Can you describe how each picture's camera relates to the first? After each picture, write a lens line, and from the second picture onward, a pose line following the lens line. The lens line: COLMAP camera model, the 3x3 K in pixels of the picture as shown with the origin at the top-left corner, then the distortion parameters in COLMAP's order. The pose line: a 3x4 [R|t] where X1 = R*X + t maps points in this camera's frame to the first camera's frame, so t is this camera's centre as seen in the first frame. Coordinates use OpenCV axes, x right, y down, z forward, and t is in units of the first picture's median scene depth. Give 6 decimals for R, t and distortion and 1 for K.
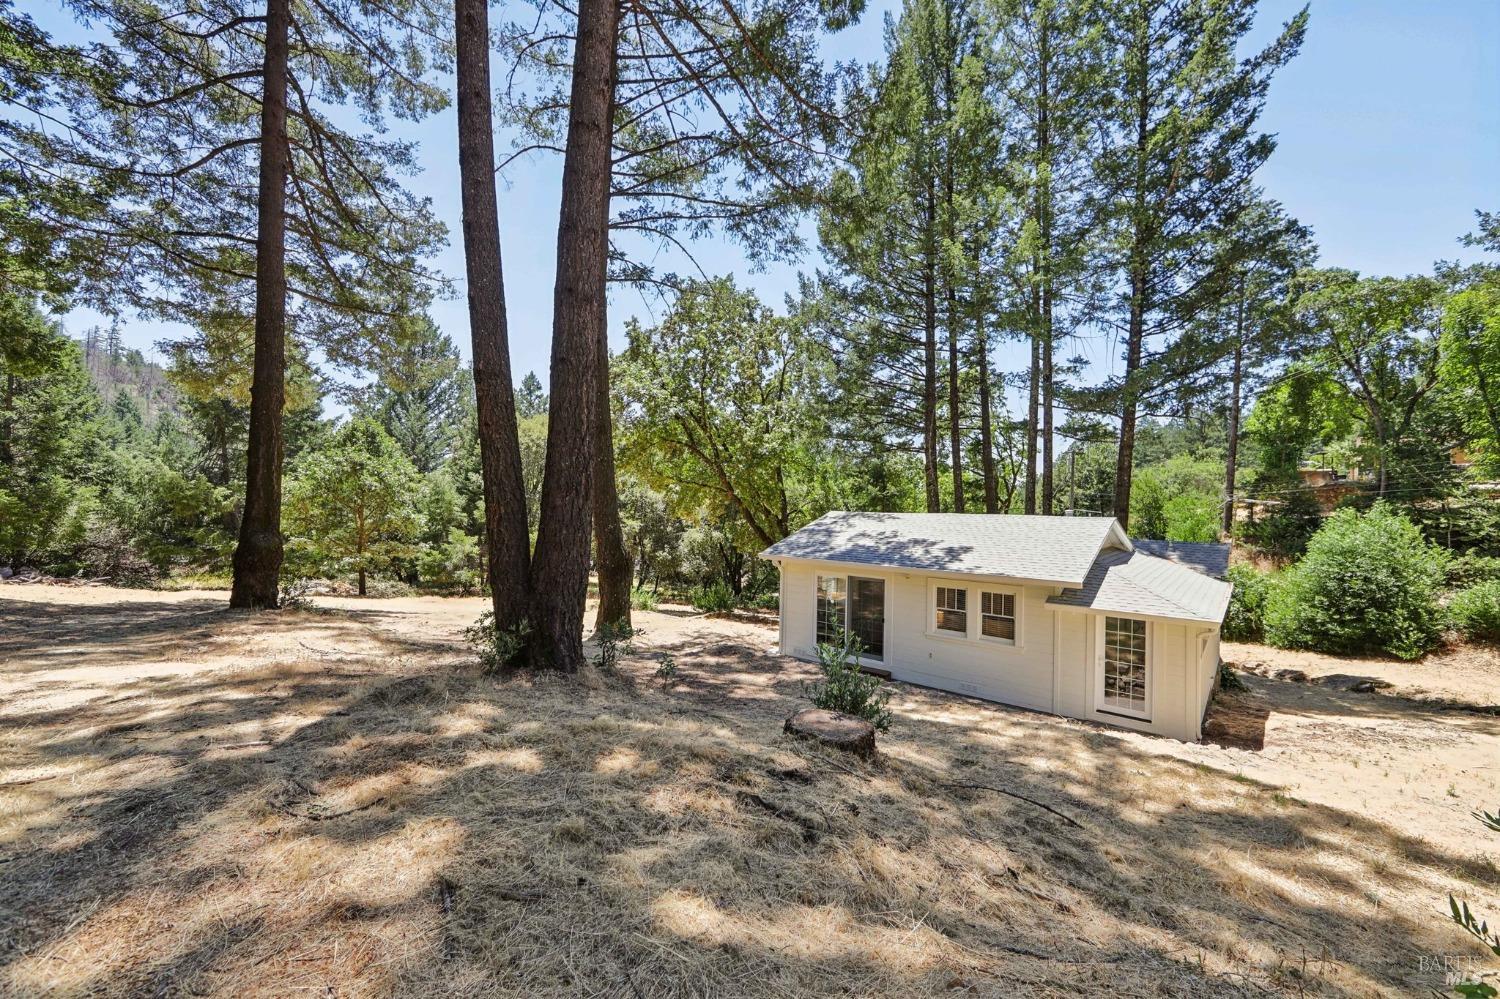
lens RADIAL K [[604.0, 0, 769.9], [0, 604.0, 501.8], [0, 0, 1]] dist [-0.004667, 0.000407]
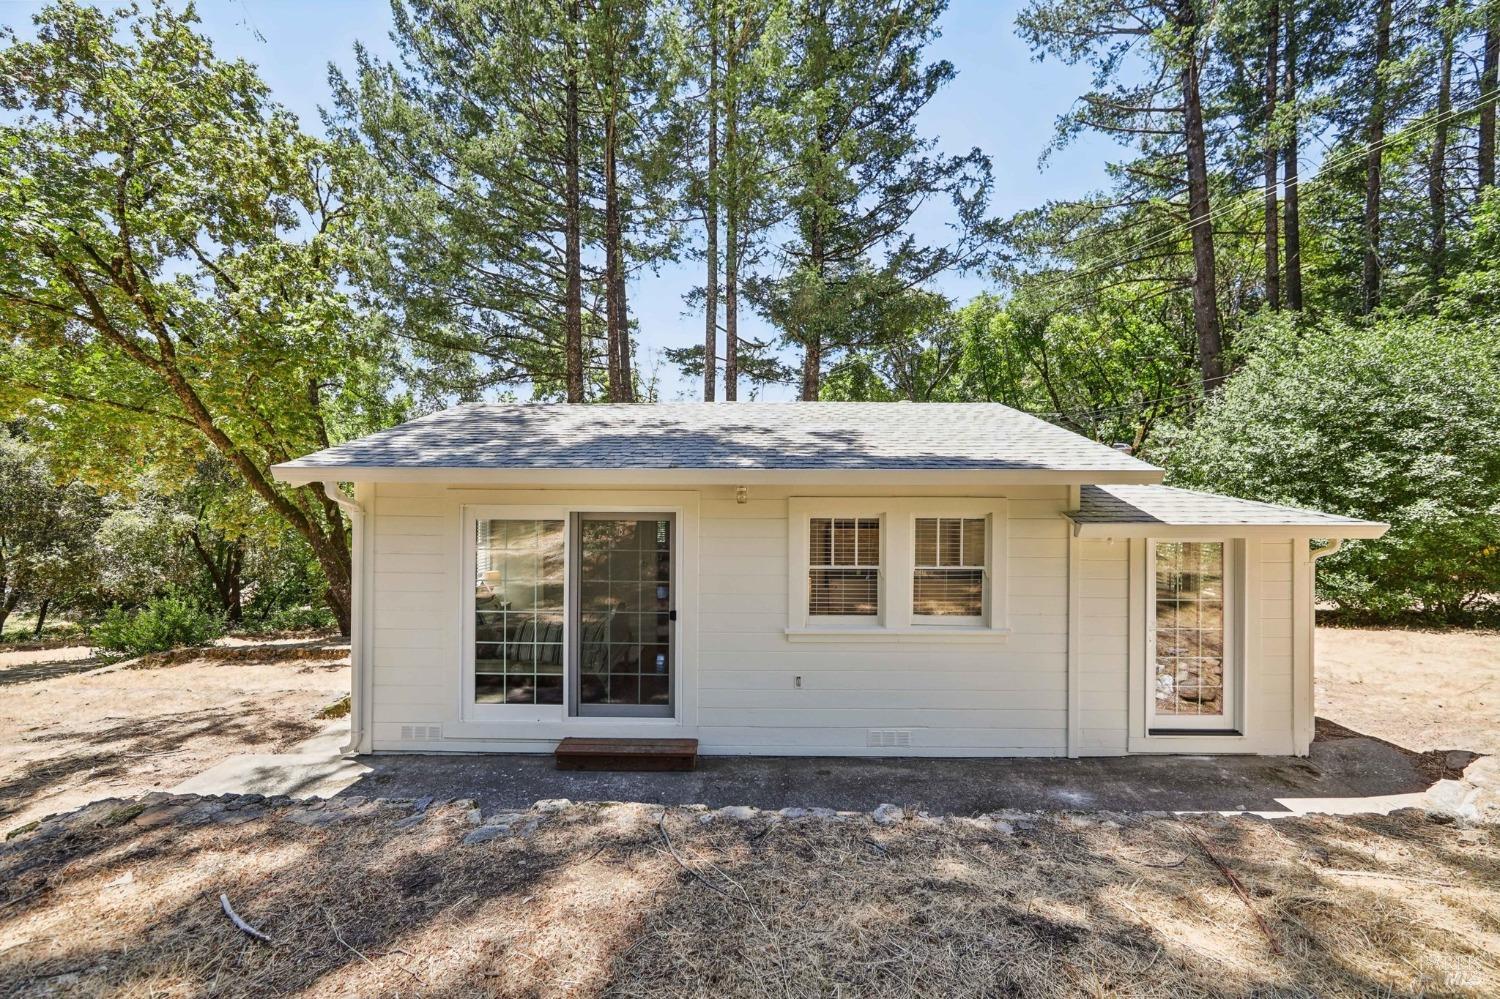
lens RADIAL K [[588.7, 0, 755.4], [0, 588.7, 501.8], [0, 0, 1]] dist [-0.007887, 0.000660]
pose [[0.783524, -0.019595, 0.621053, -0.006740], [0.012212, 0.999795, 0.016138, 0.056989], [-0.621242, -0.005060, 0.783603, 0.322030]]
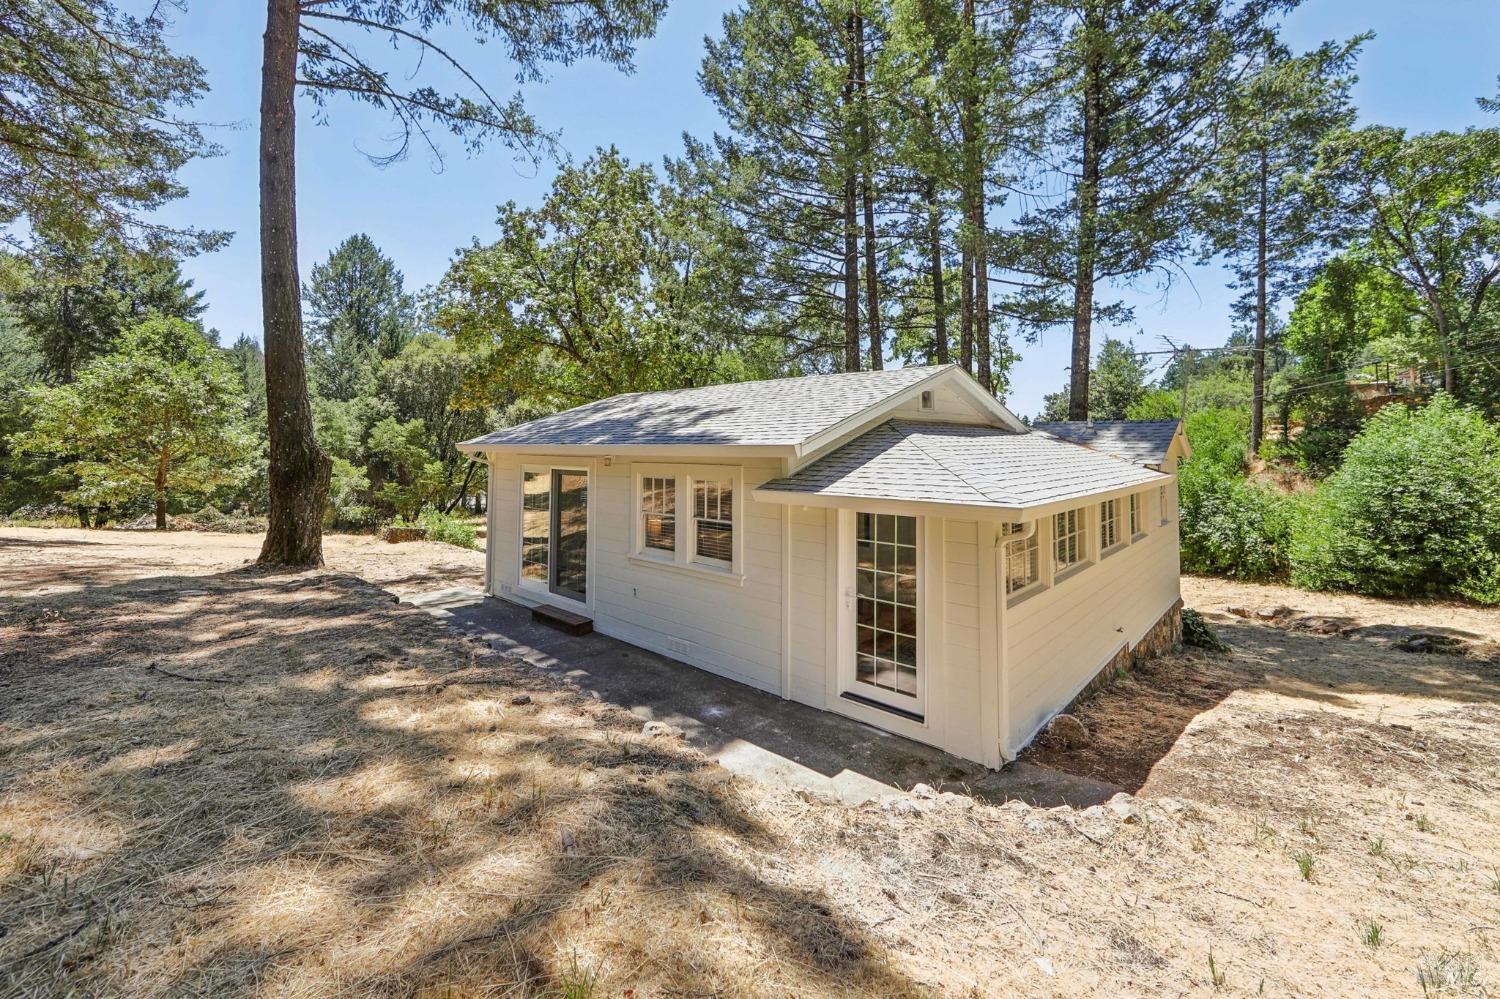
lens RADIAL K [[619.6, 0, 773.2], [0, 619.6, 426.6], [0, 0, 1]] dist [0.002529, -0.000636]
pose [[0.999048, -0.015267, -0.040873, 0.195229], [0.013901, 0.999342, -0.033499, 0.051197], [0.041357, 0.032898, 0.998603, 0.174926]]
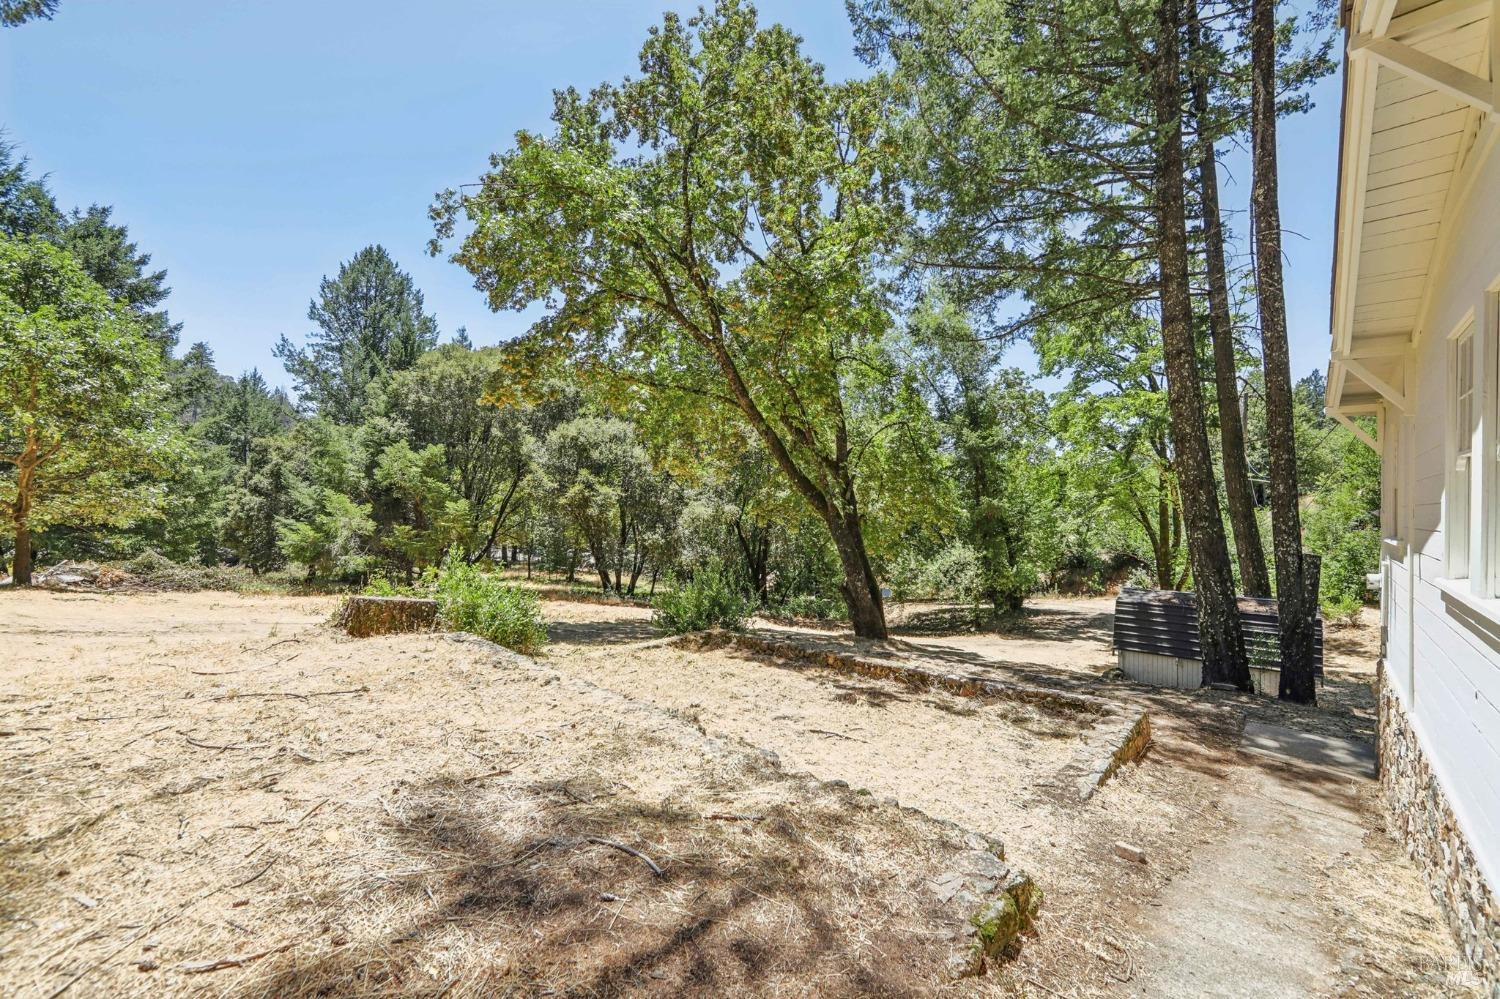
lens RADIAL K [[589.0, 0, 750.0], [0, 589.0, 499.5], [0, 0, 1]] dist [-0.003632, -0.000136]
pose [[0.996803, -0.002617, -0.079855, -0.020480], [0.001315, 0.999866, -0.016347, 0.087643], [0.079887, 0.016190, 0.996672, 0.534342]]
